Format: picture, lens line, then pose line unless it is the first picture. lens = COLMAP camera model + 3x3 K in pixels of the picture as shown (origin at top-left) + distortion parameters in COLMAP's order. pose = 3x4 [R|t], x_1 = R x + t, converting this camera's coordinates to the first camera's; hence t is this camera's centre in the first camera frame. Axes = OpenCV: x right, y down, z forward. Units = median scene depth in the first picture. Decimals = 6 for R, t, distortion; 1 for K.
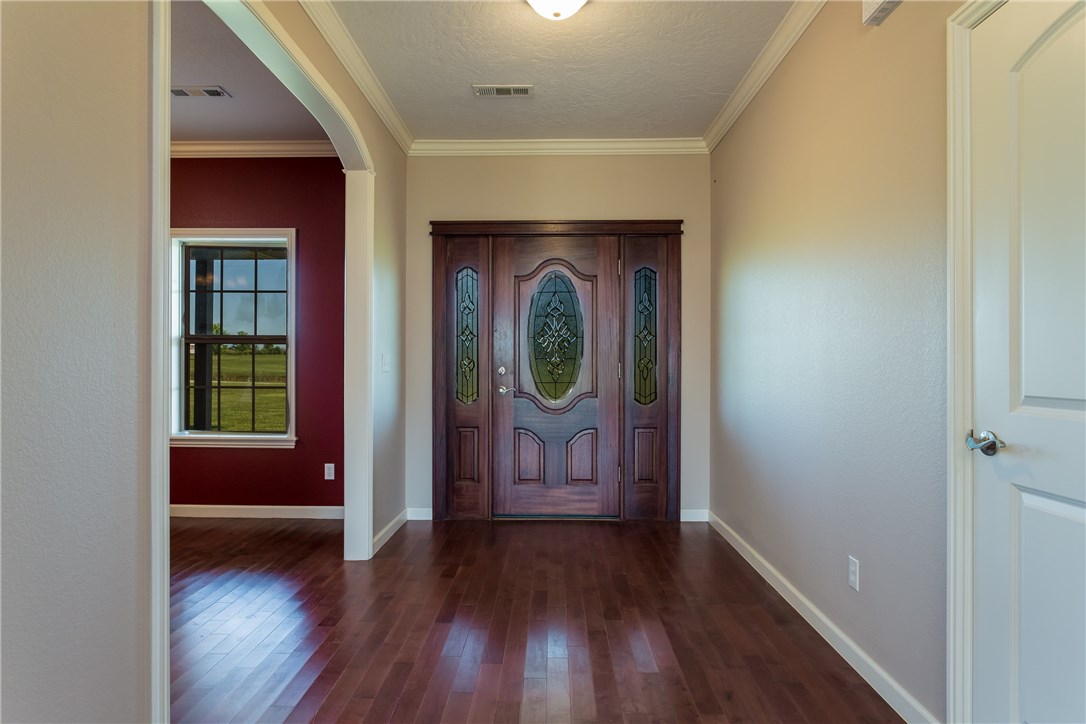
lens RADIAL K [[522.1, 0, 543.0], [0, 522.1, 362.0], [0, 0, 1]] dist [-0.001436, -0.000114]
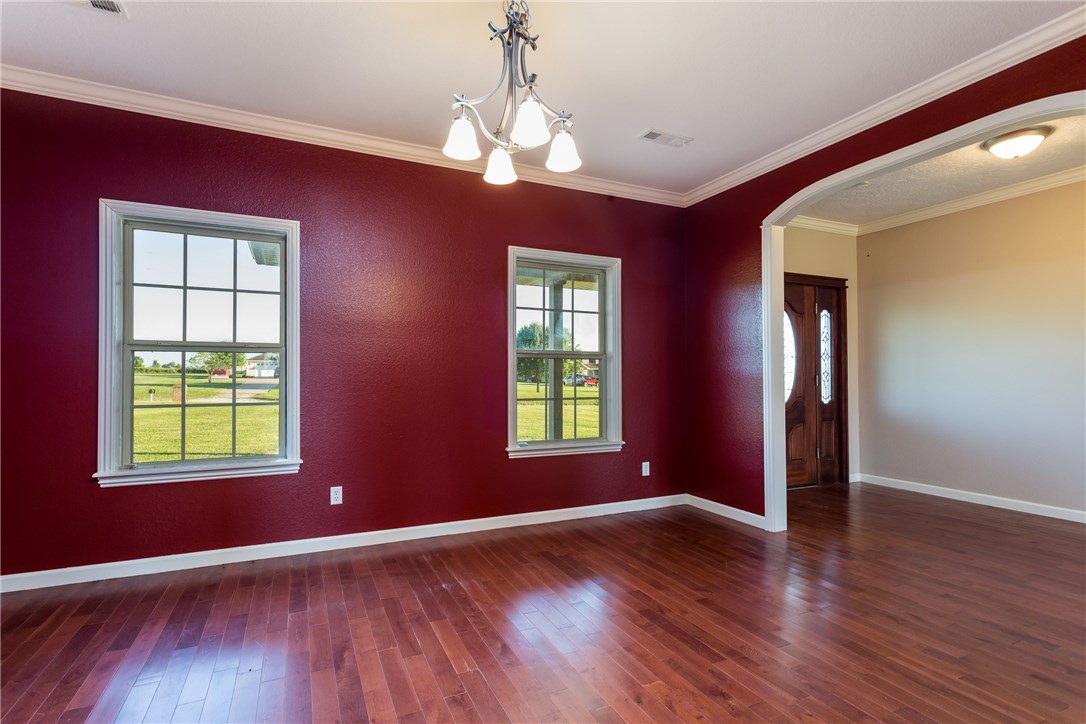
lens RADIAL K [[515.6, 0, 543.0], [0, 515.6, 362.0], [0, 0, 1]] dist [-0.000920, -0.000096]
pose [[0.890478, 0.004652, 0.455003, -1.161572], [0.002296, 0.999889, -0.014717, -0.016471], [-0.455021, 0.014149, 0.890368, 0.091004]]
